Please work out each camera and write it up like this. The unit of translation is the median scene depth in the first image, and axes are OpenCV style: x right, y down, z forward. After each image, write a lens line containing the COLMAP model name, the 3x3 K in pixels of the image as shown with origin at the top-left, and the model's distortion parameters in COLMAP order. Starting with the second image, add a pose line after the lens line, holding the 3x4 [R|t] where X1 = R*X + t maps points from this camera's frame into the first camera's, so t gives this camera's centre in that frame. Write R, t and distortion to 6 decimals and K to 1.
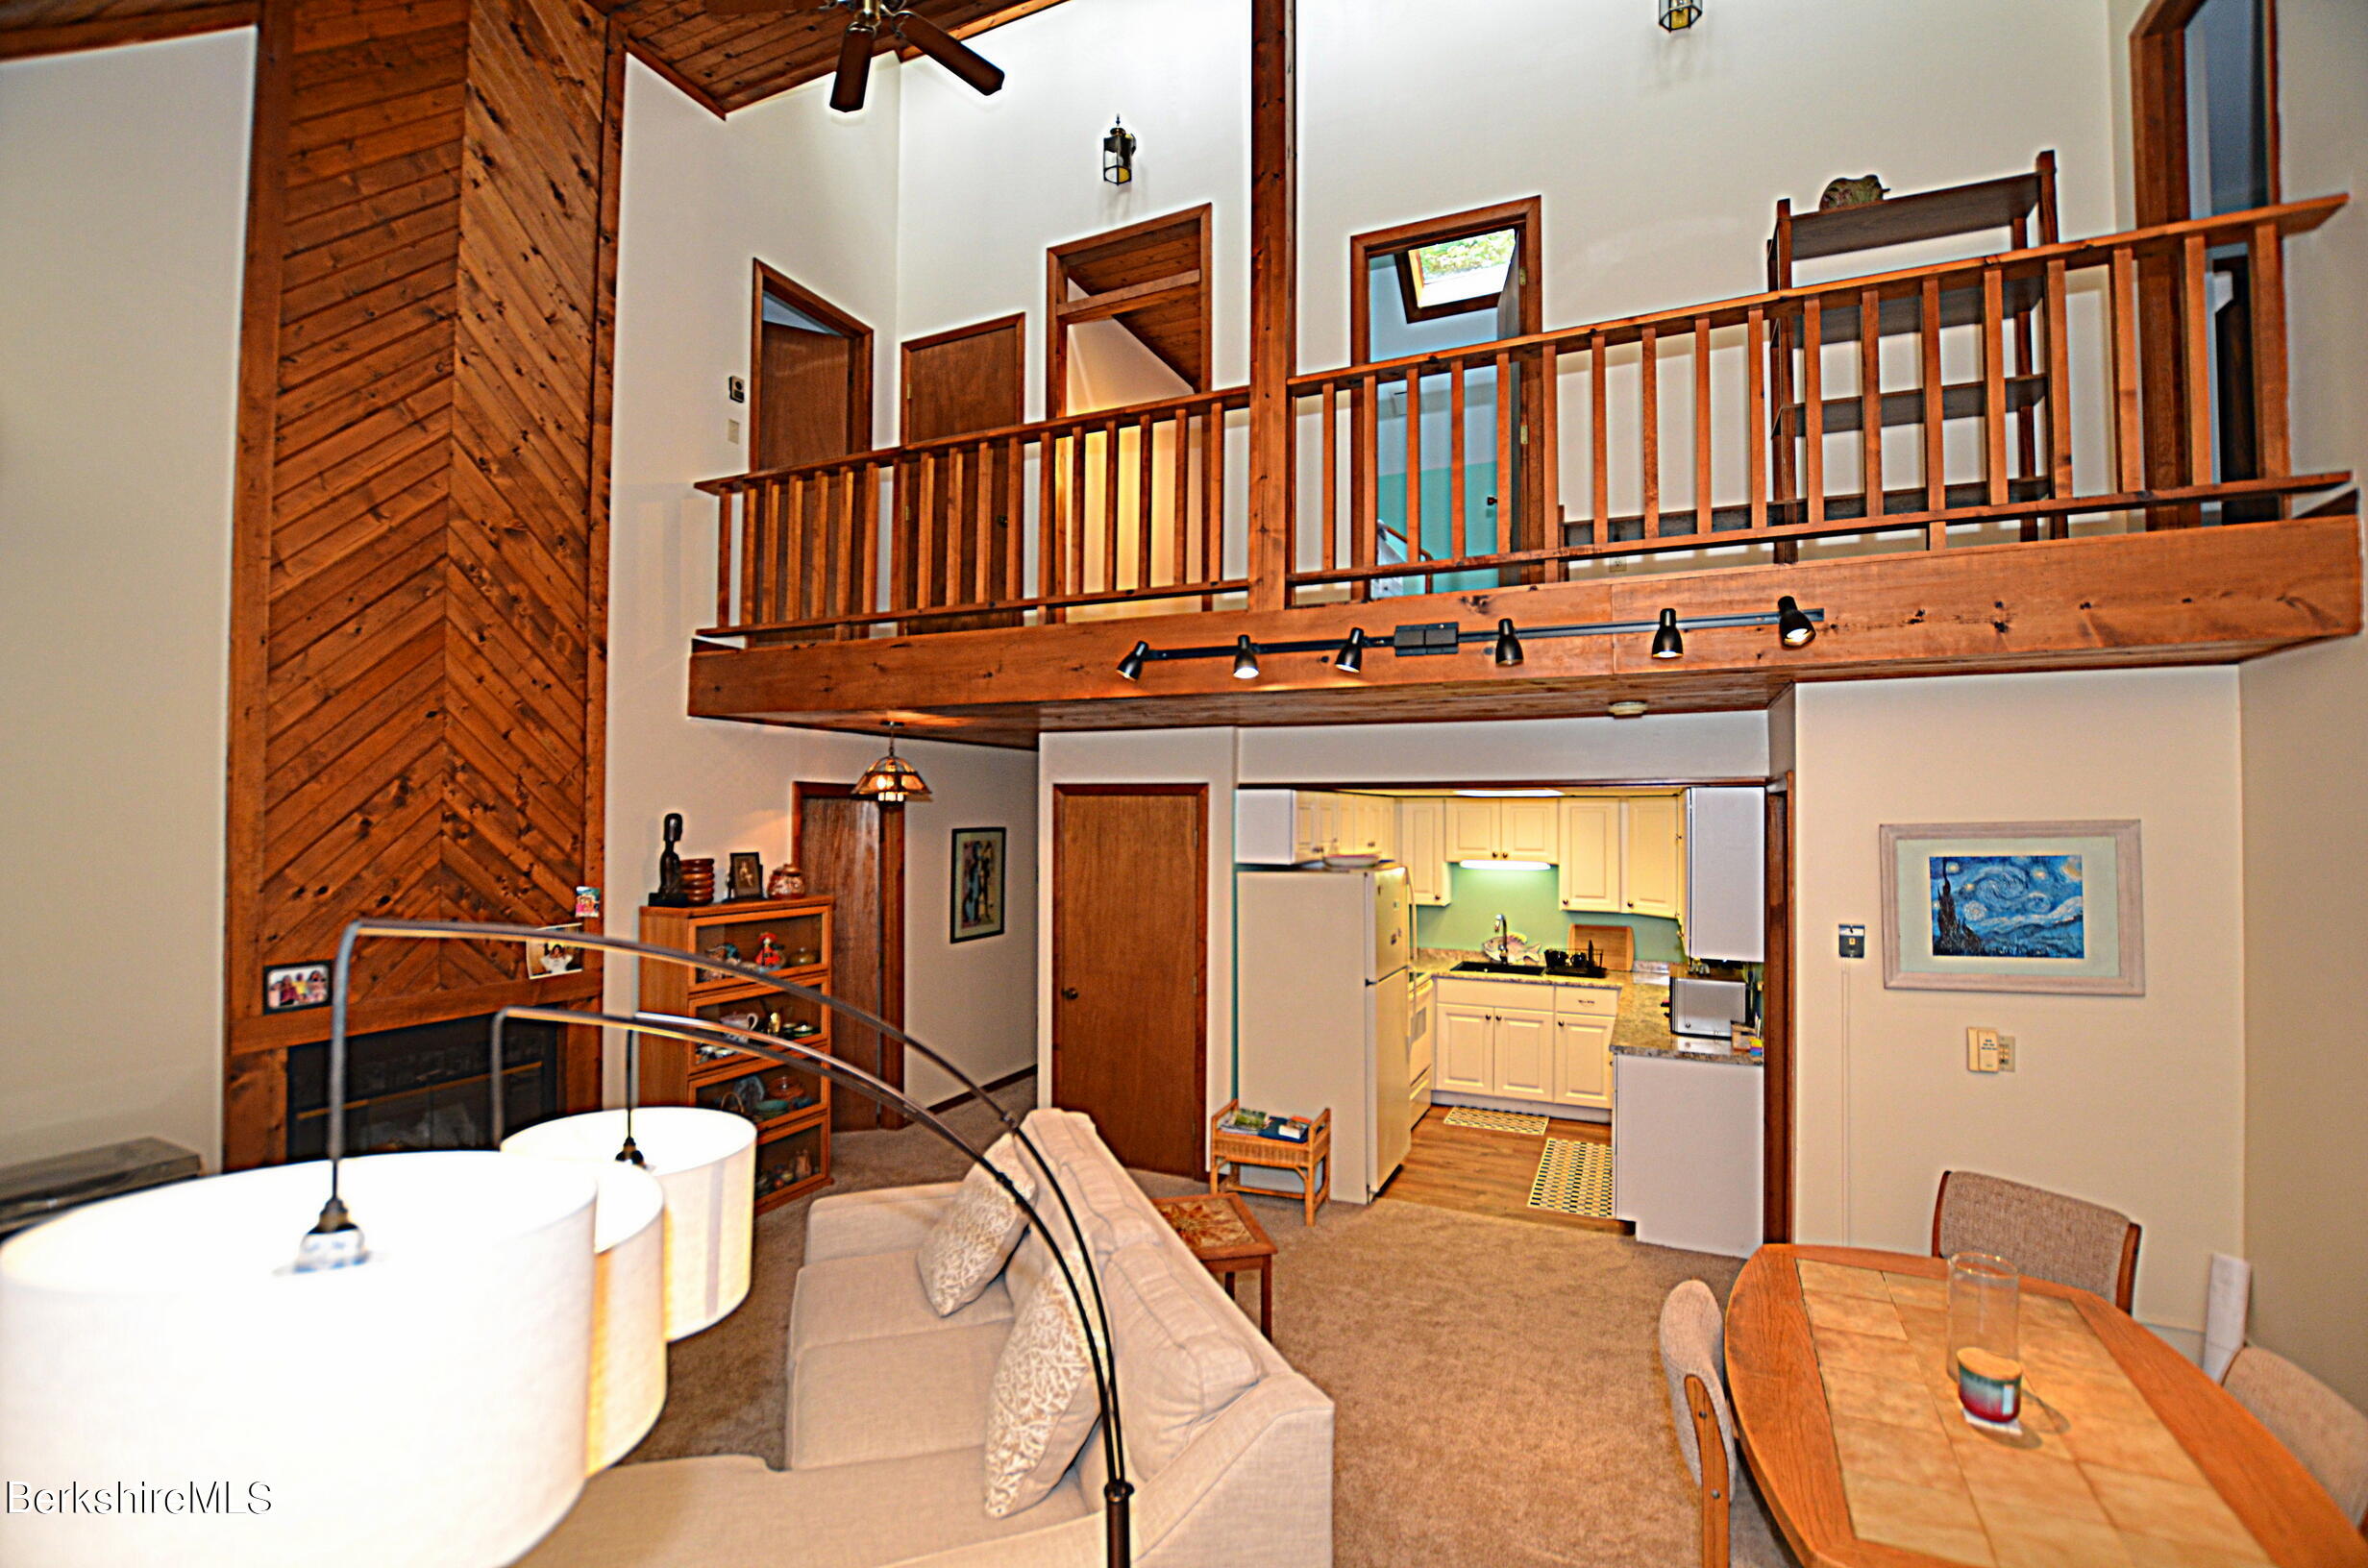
lens RADIAL K [[1057.6, 0, 1176.7], [0, 1057.6, 792.8], [0, 0, 1]] dist [-0.029983, 0.000633]
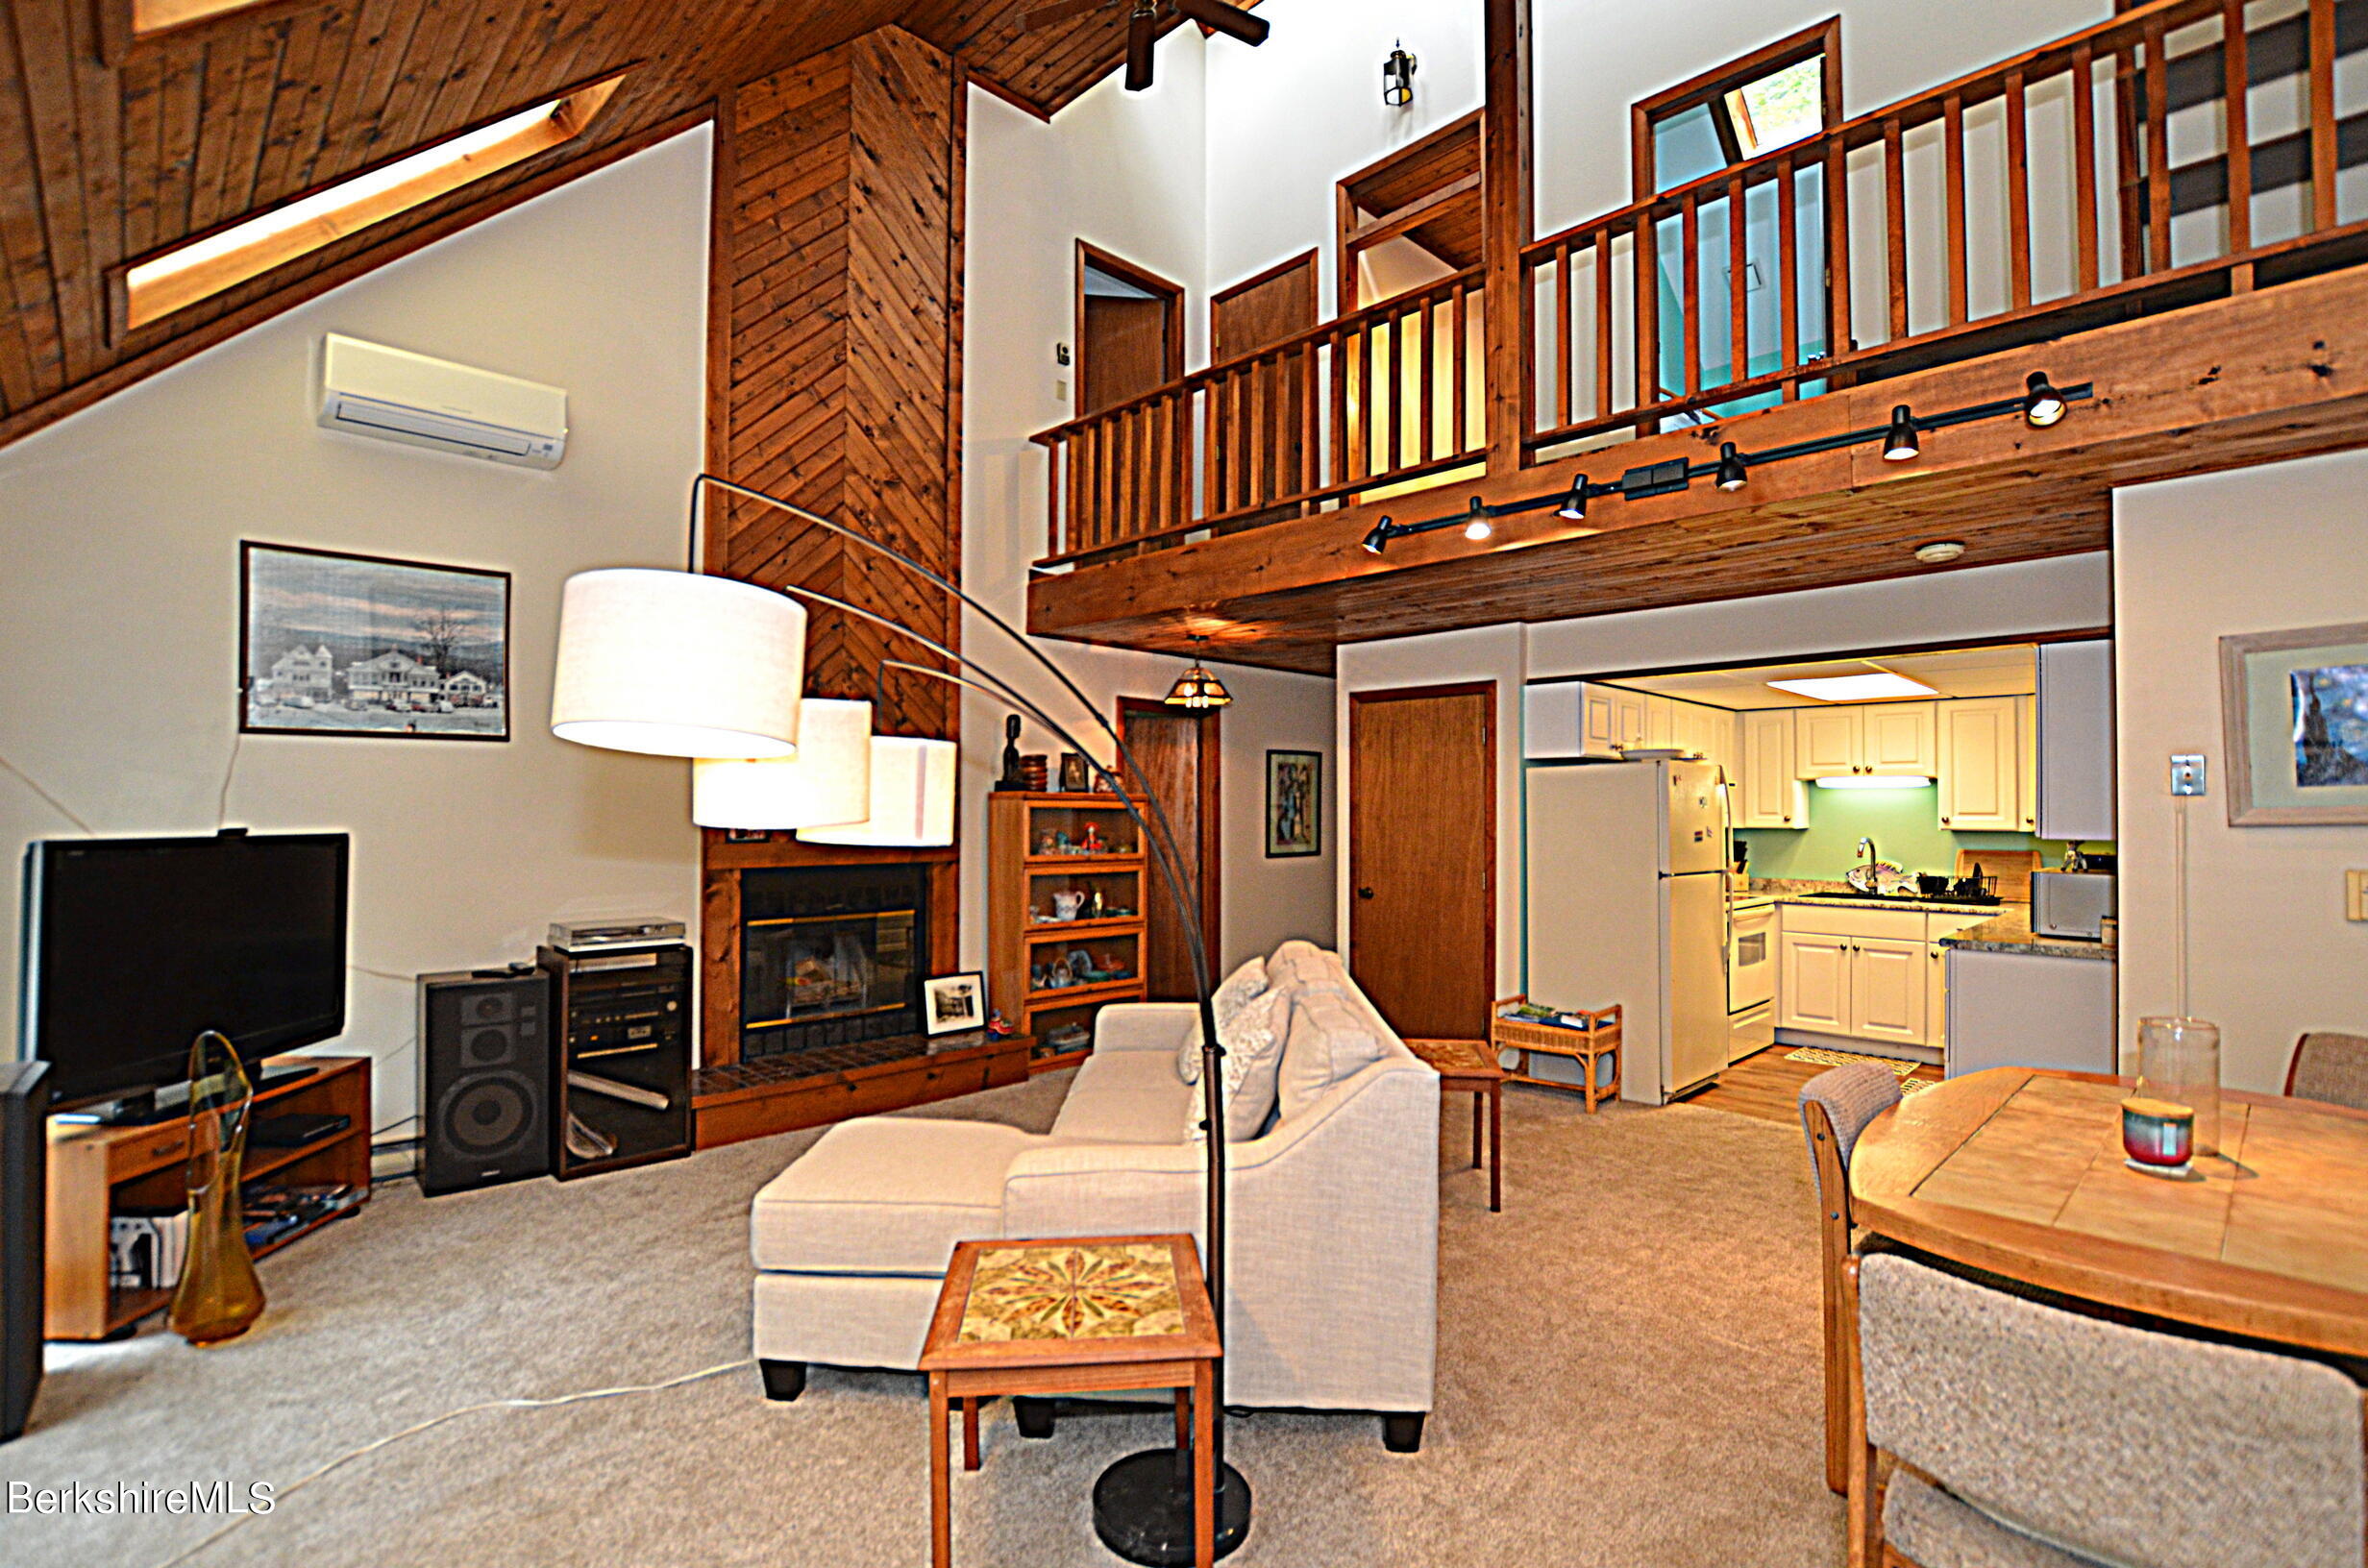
lens RADIAL K [[1107.7, 0, 1159.4], [0, 1107.7, 799.9], [0, 0, 1]] dist [-0.028928, 0.001252]
pose [[0.932189, -0.004795, -0.361940, 0.134597], [0.006708, 0.999969, 0.004029, 0.118742], [0.361910, -0.006183, 0.932193, -0.115065]]
